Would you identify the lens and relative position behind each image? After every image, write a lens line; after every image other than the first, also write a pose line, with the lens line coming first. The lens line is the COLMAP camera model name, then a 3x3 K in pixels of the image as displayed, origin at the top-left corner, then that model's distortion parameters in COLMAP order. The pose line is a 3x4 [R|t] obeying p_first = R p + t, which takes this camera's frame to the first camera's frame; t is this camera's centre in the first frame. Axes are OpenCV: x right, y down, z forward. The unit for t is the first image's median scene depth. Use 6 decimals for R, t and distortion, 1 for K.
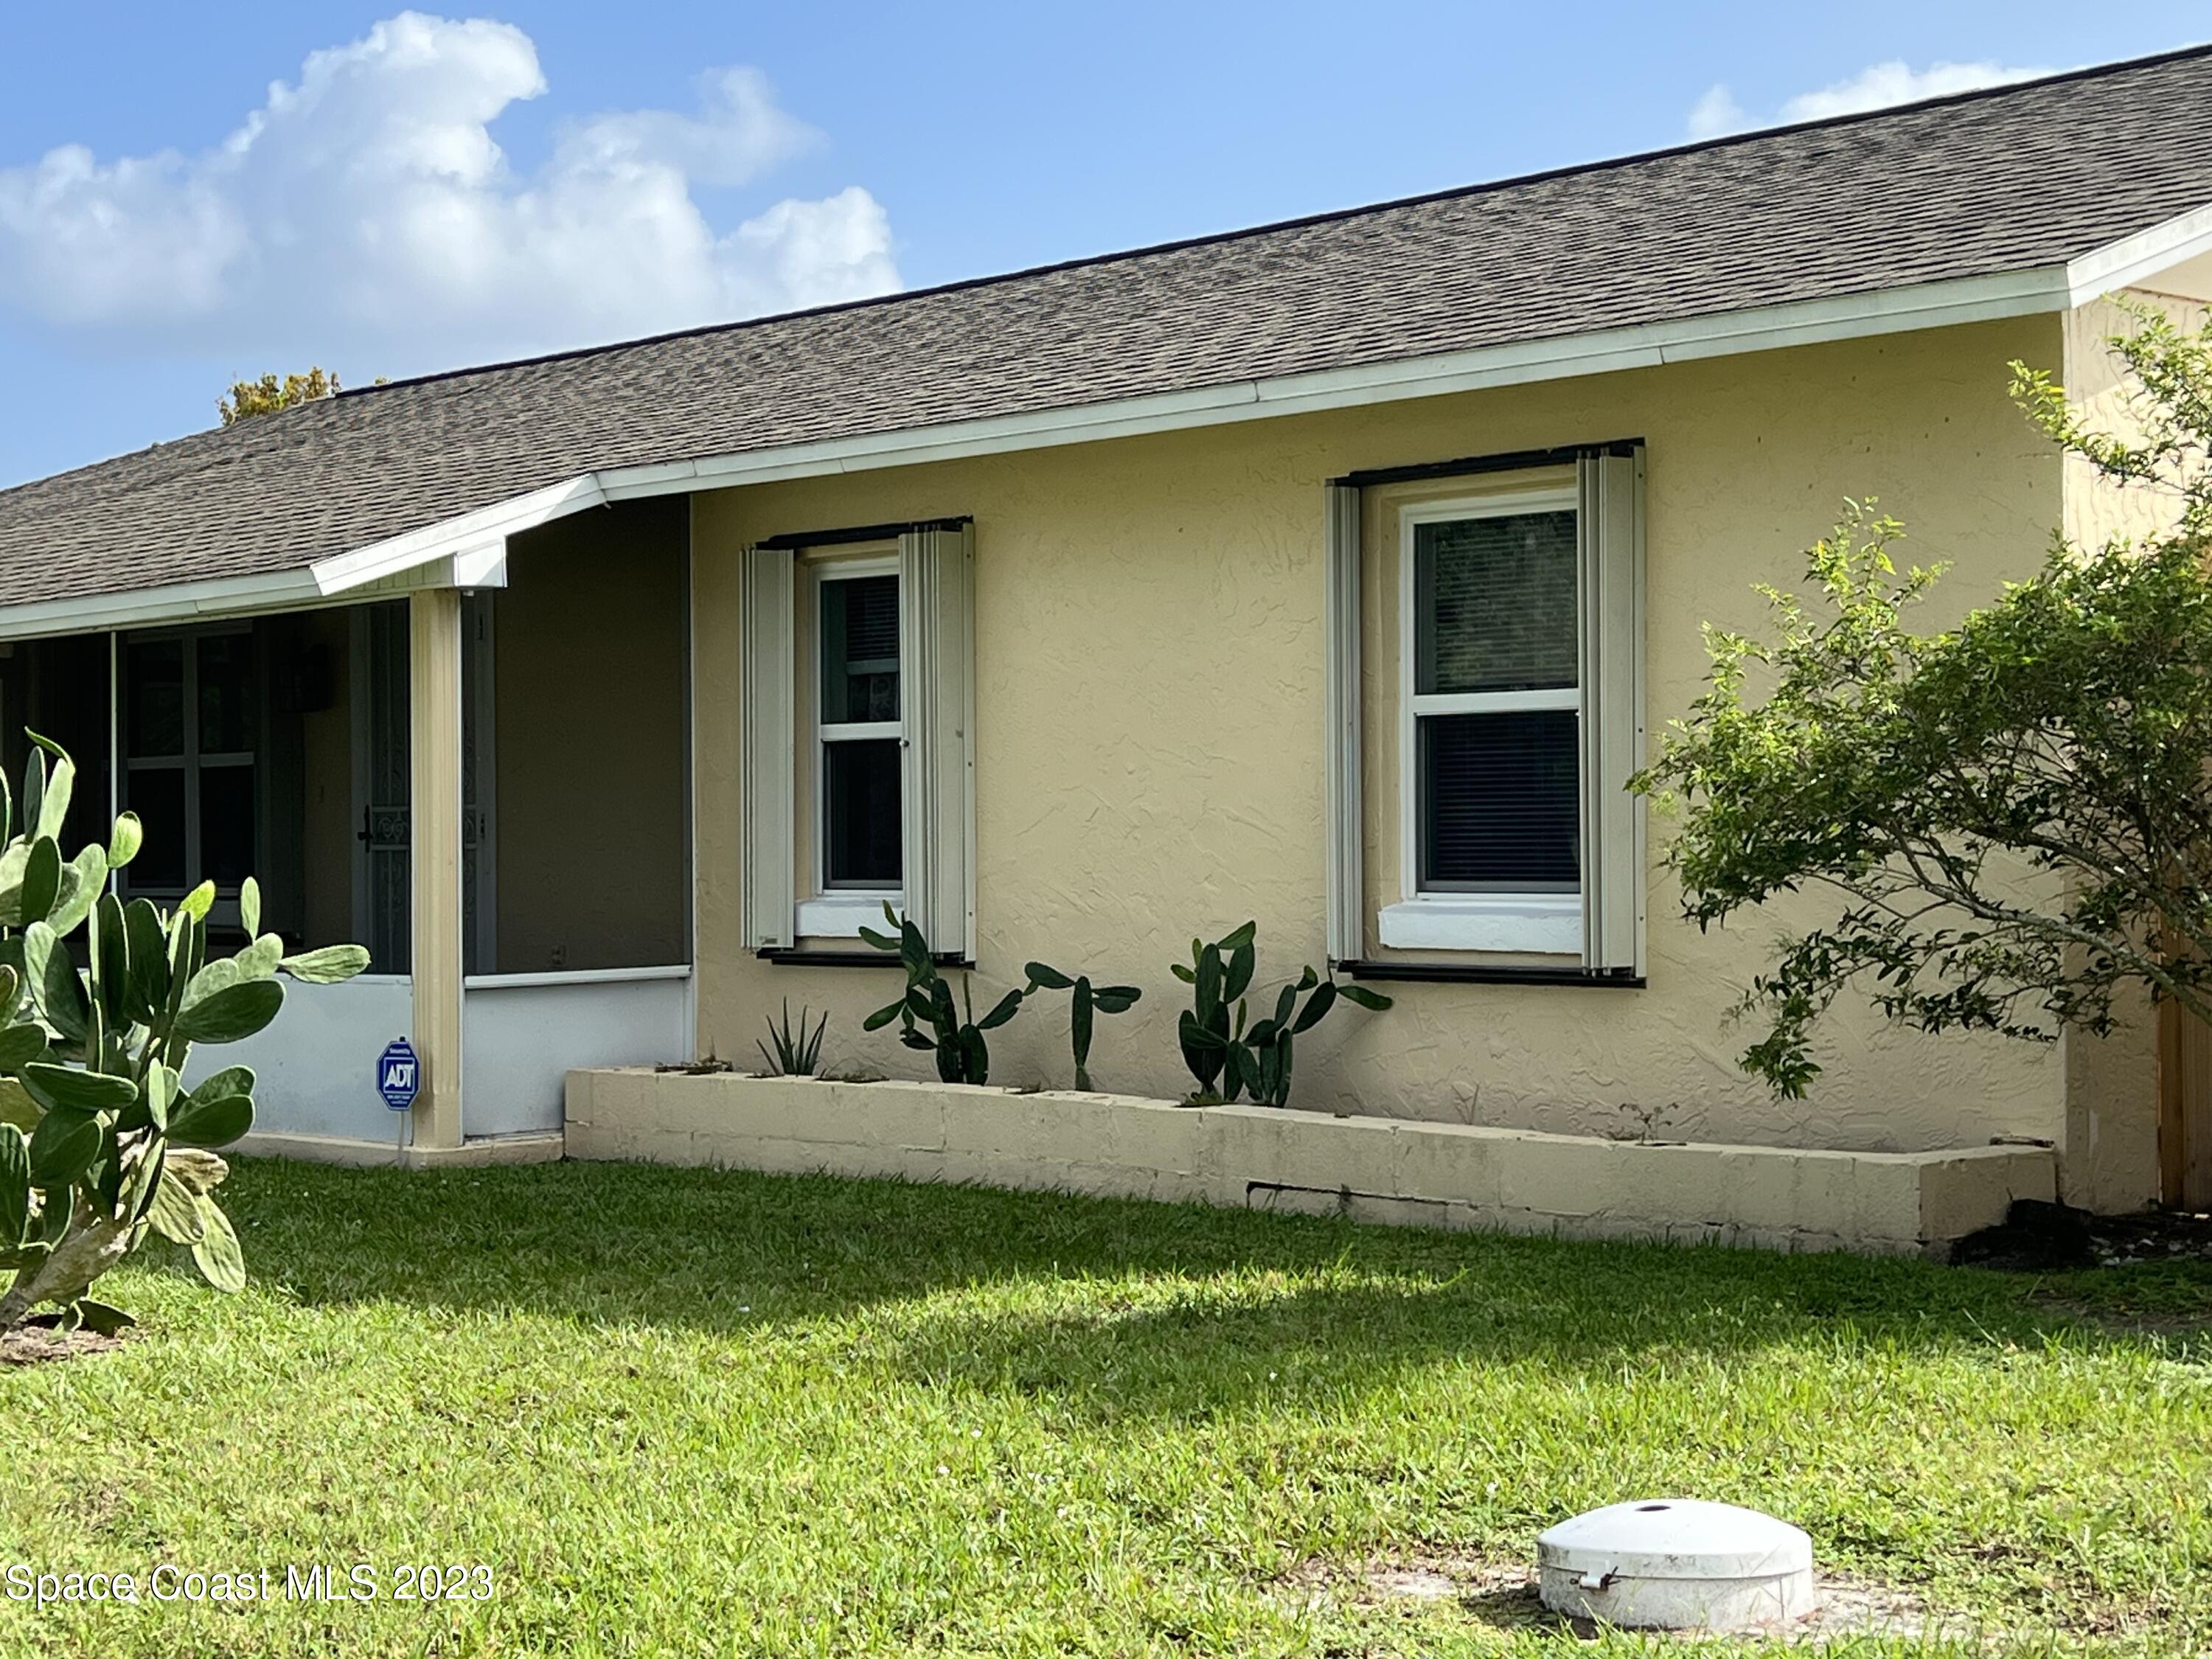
lens RADIAL K [[3666.1, 0, 1106.0], [0, 3666.1, 829.5], [0, 0, 1]] dist [0.213008, -0.716326]
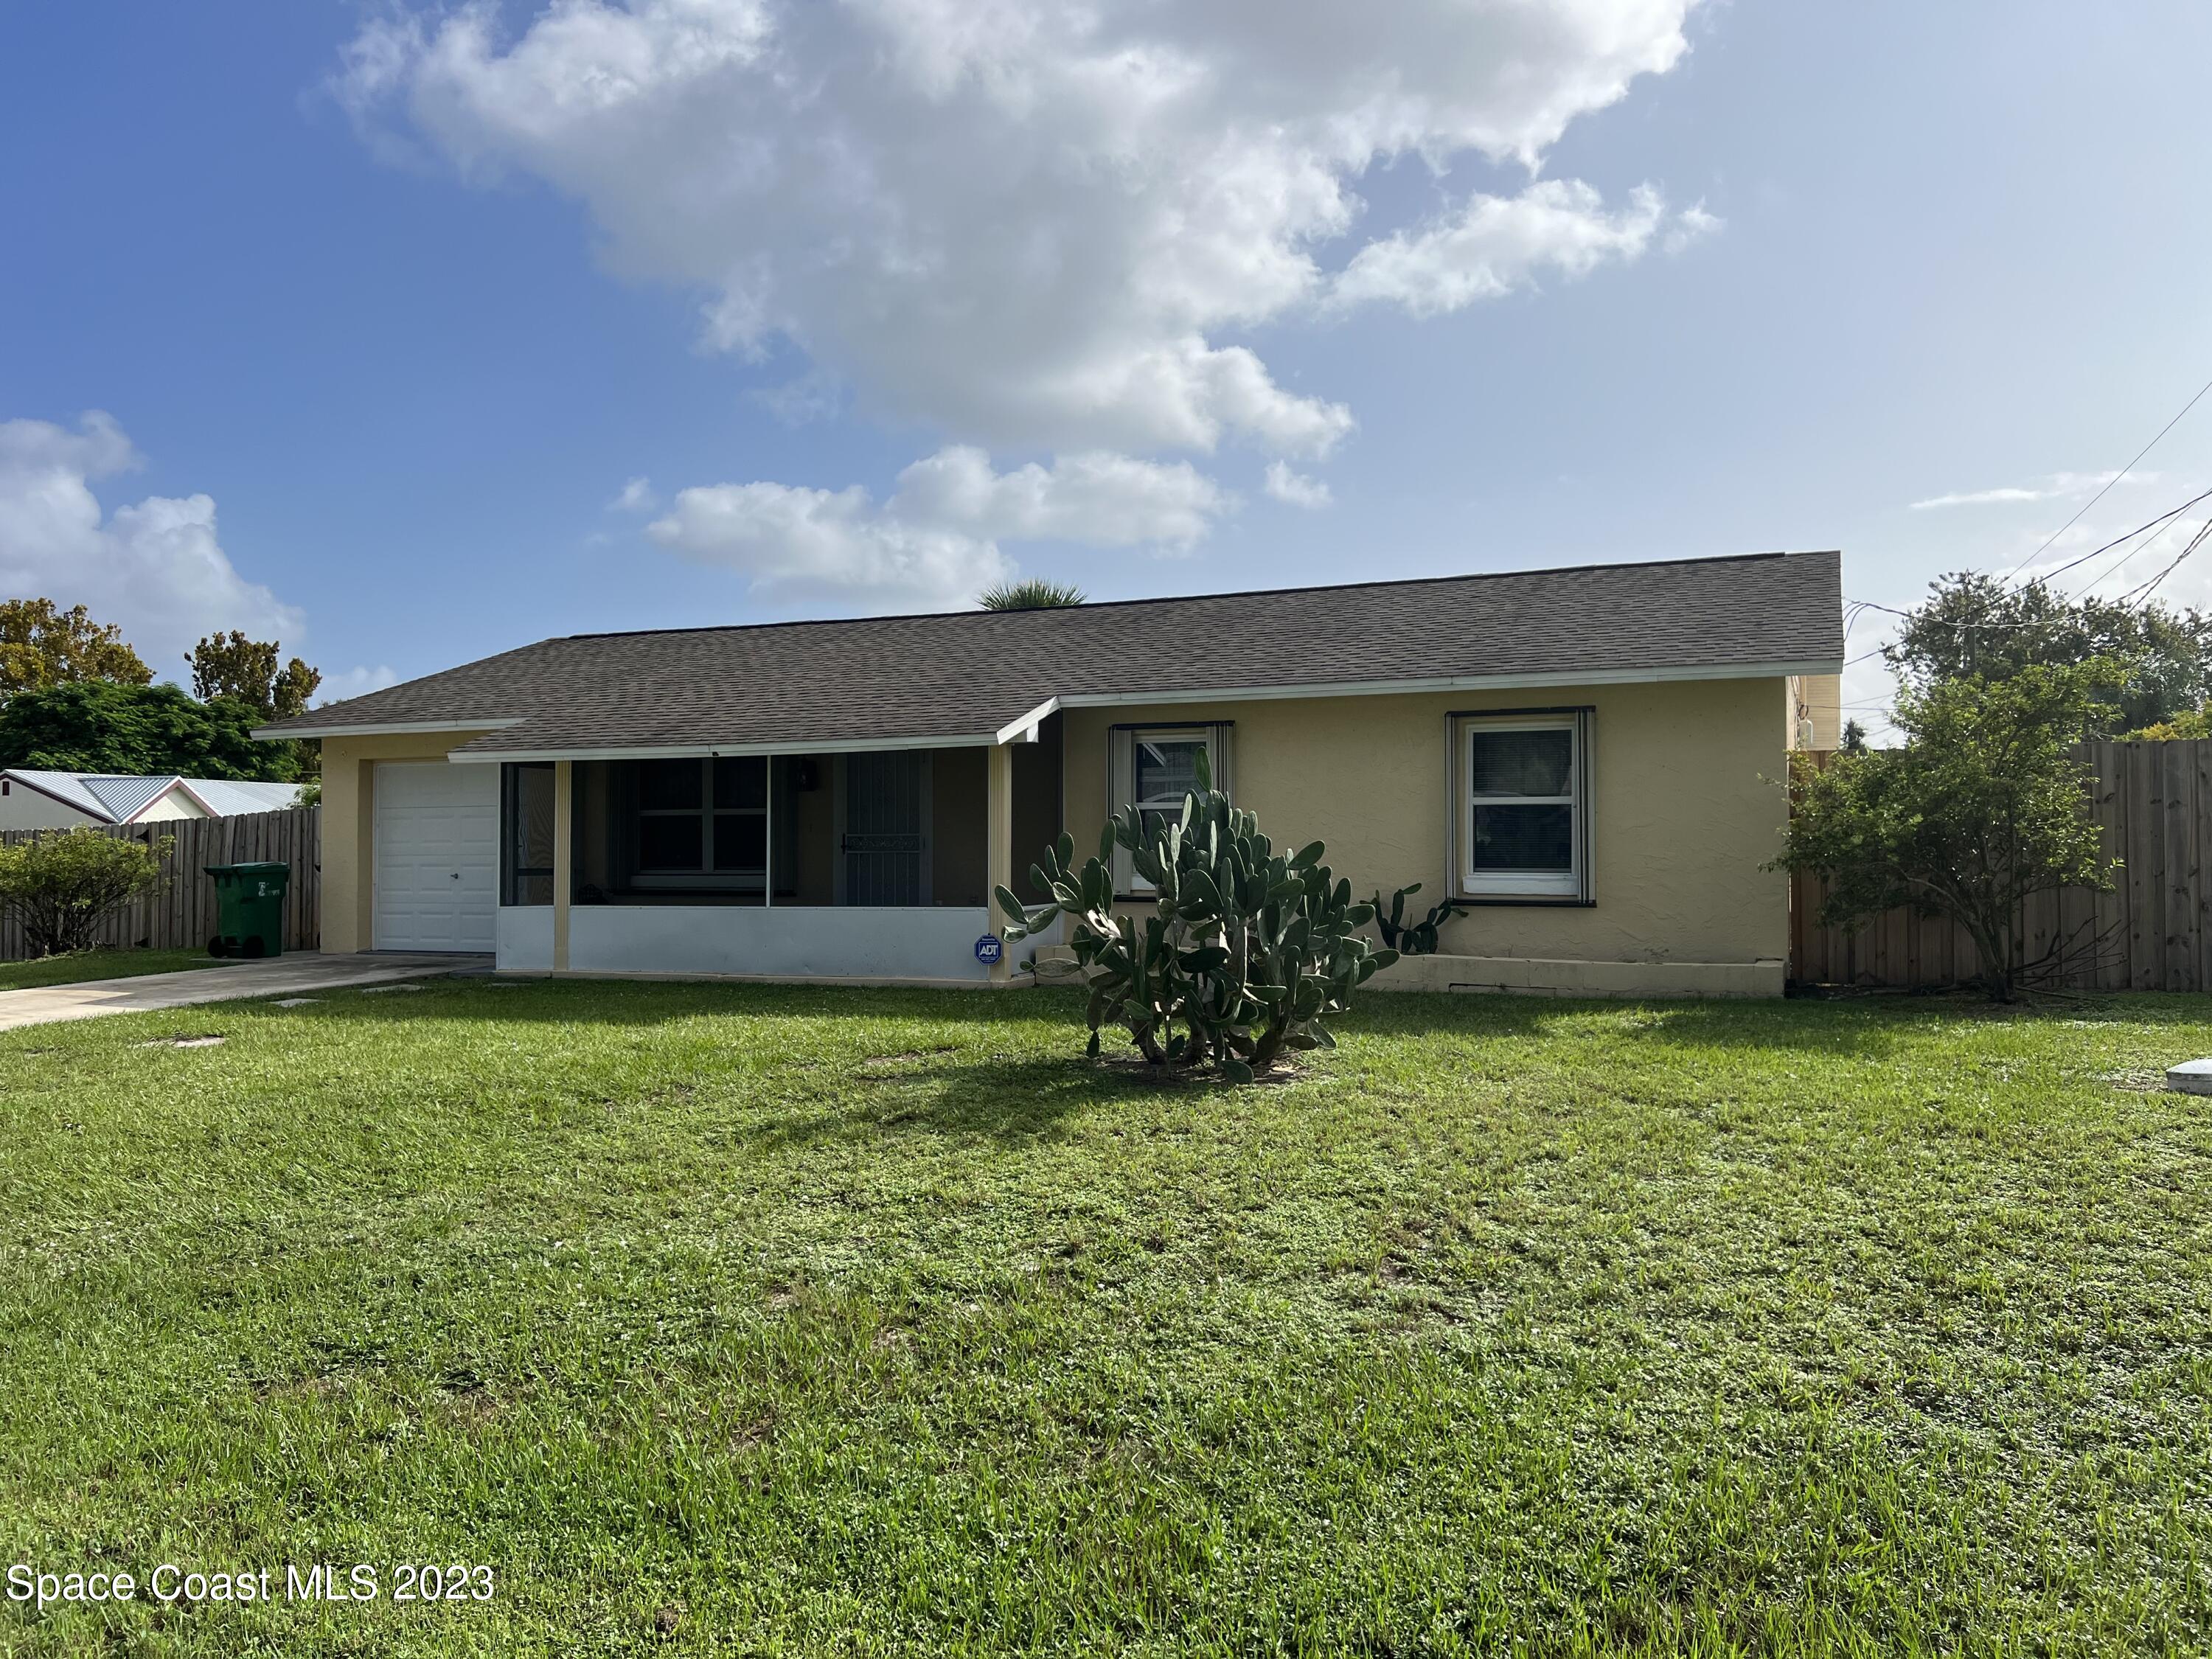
lens RADIAL K [[1673.4, 0, 1106.0], [0, 1673.4, 829.5], [0, 0, 1]] dist [0.050139, -0.054730]
pose [[0.921204, 0.012233, 0.388888, -0.775131], [-0.008144, 0.999893, -0.012162, 0.004180], [-0.388995, 0.008037, 0.921205, -0.005391]]
